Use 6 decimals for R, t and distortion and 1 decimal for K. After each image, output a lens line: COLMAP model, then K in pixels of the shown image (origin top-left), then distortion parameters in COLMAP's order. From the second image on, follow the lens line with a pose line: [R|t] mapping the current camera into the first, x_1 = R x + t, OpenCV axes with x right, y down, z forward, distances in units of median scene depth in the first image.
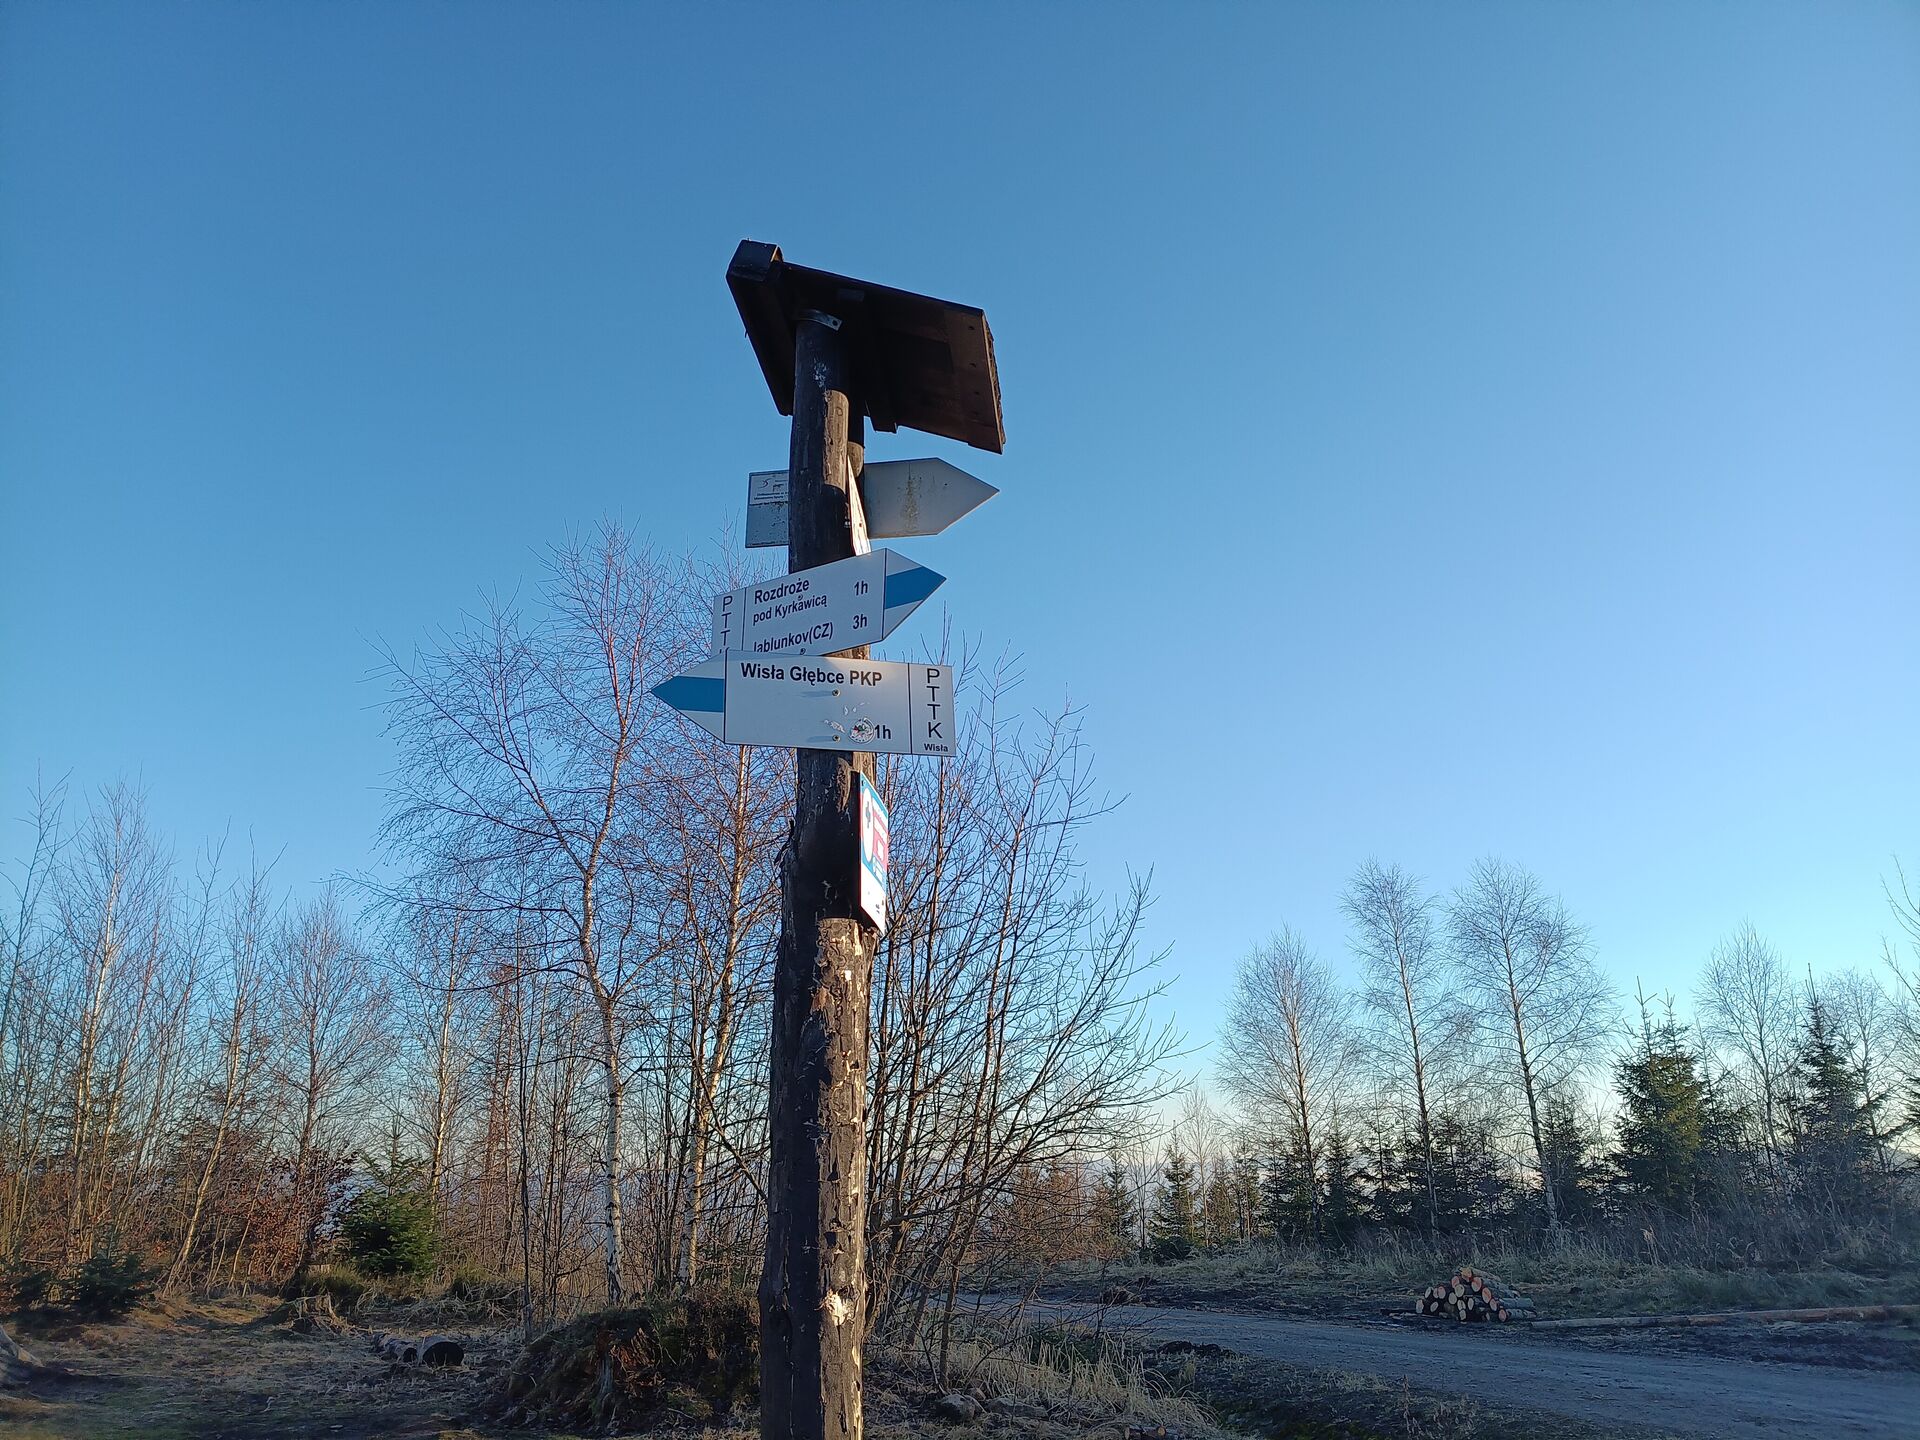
lens RADIAL K [[1350.1, 0, 957.9], [0, 1350.1, 732.8], [0, 0, 1]] dist [-0.010058, -0.003659]
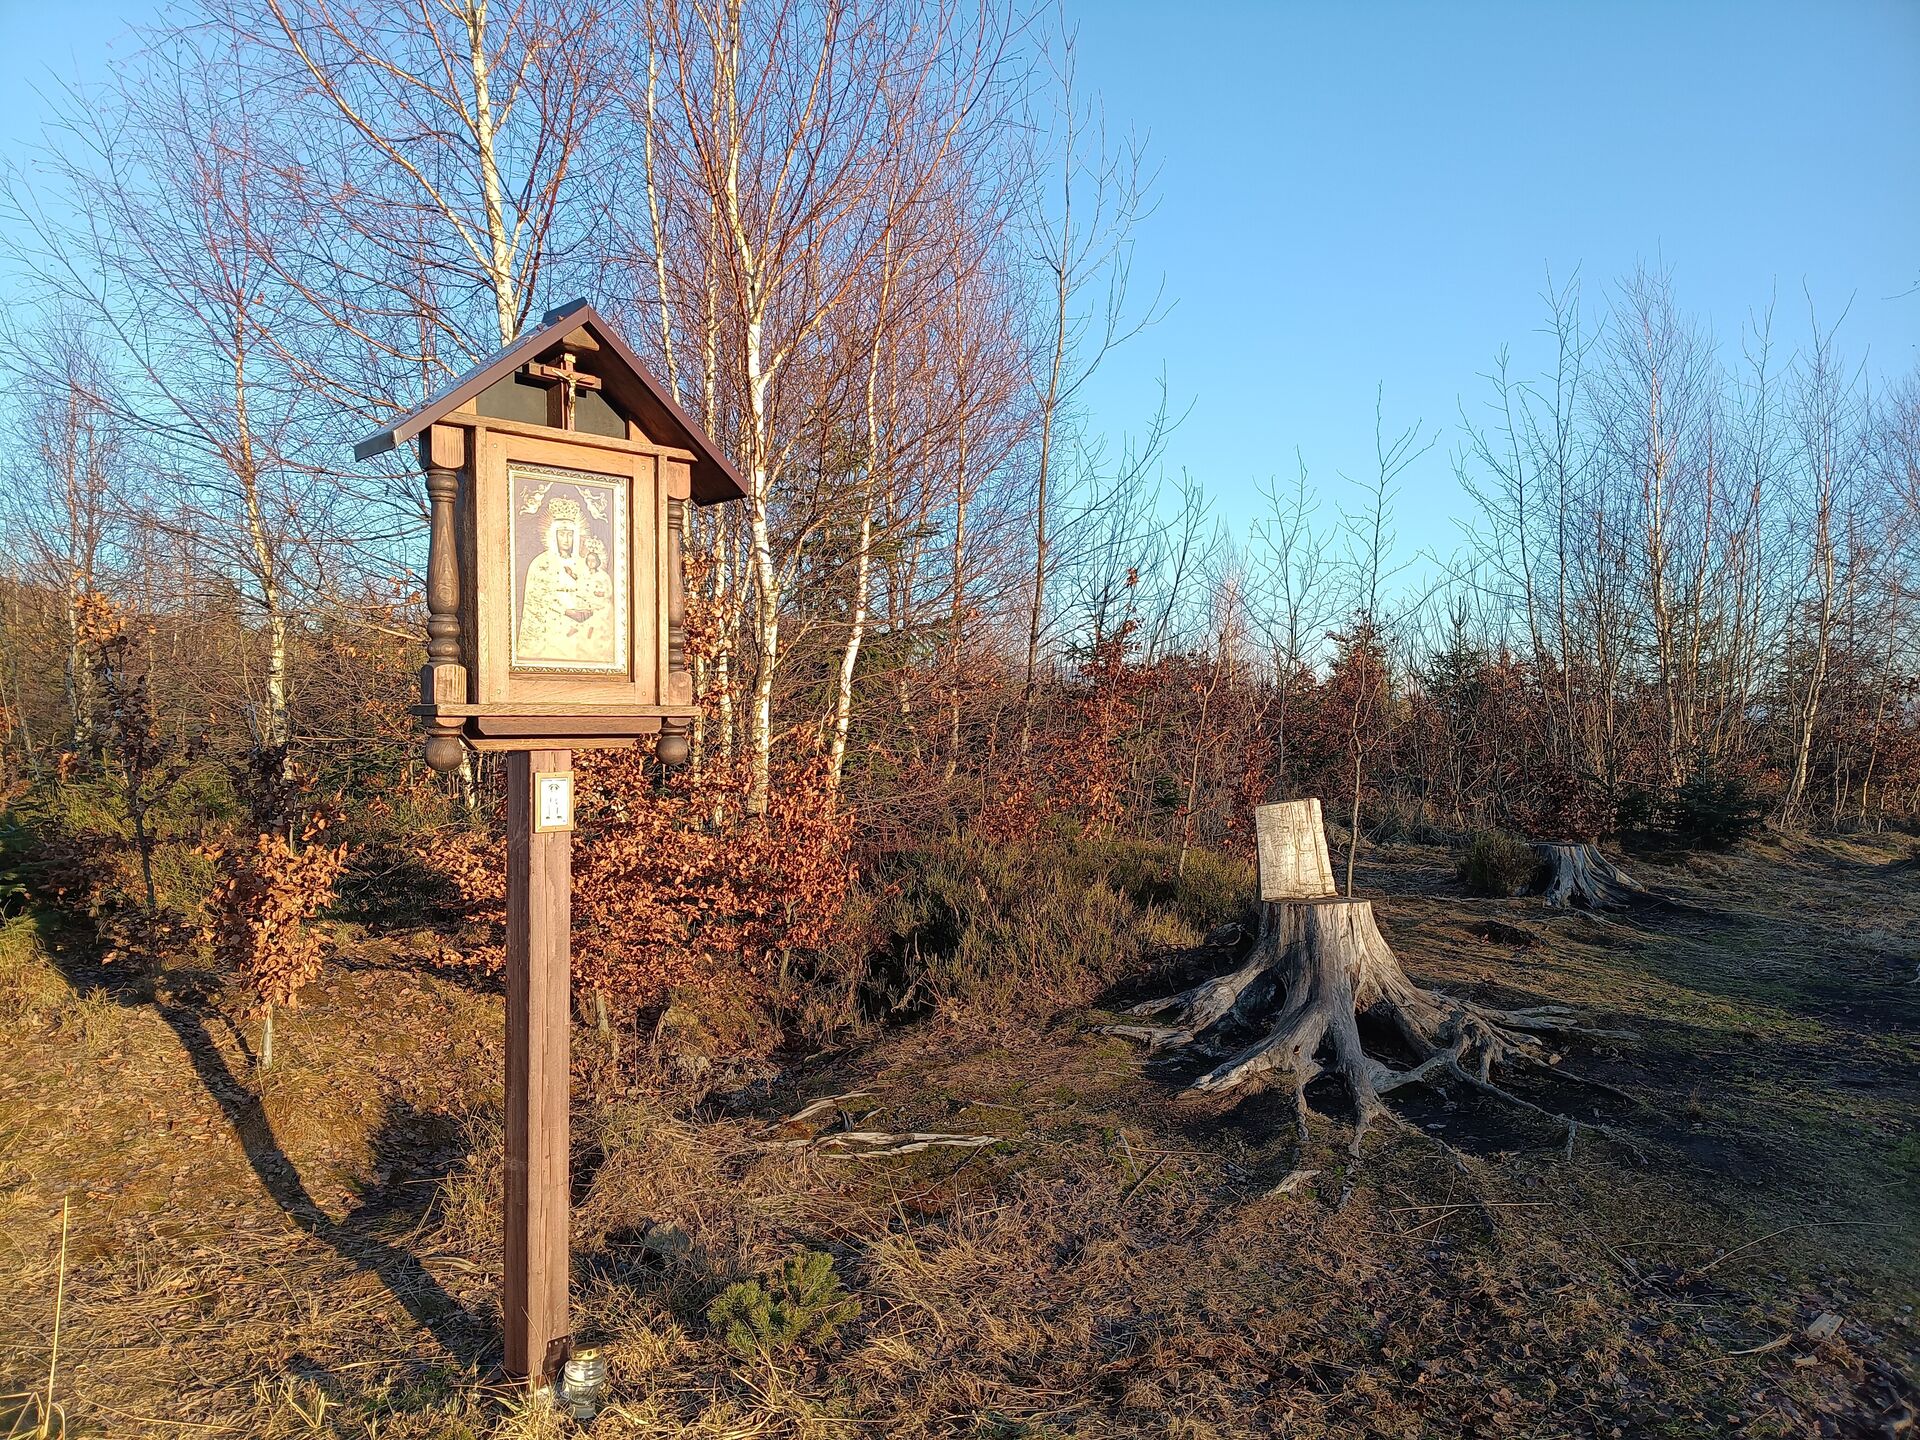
lens RADIAL K [[1350.1, 0, 959.3], [0, 1350.1, 734.0], [0, 0, 1]] dist [-0.010058, -0.003659]
pose [[0.481491, 0.020378, -0.876214, -0.098120], [0.269790, 0.947741, 0.170295, 0.083311], [0.833895, -0.318389, 0.450830, 0.216691]]
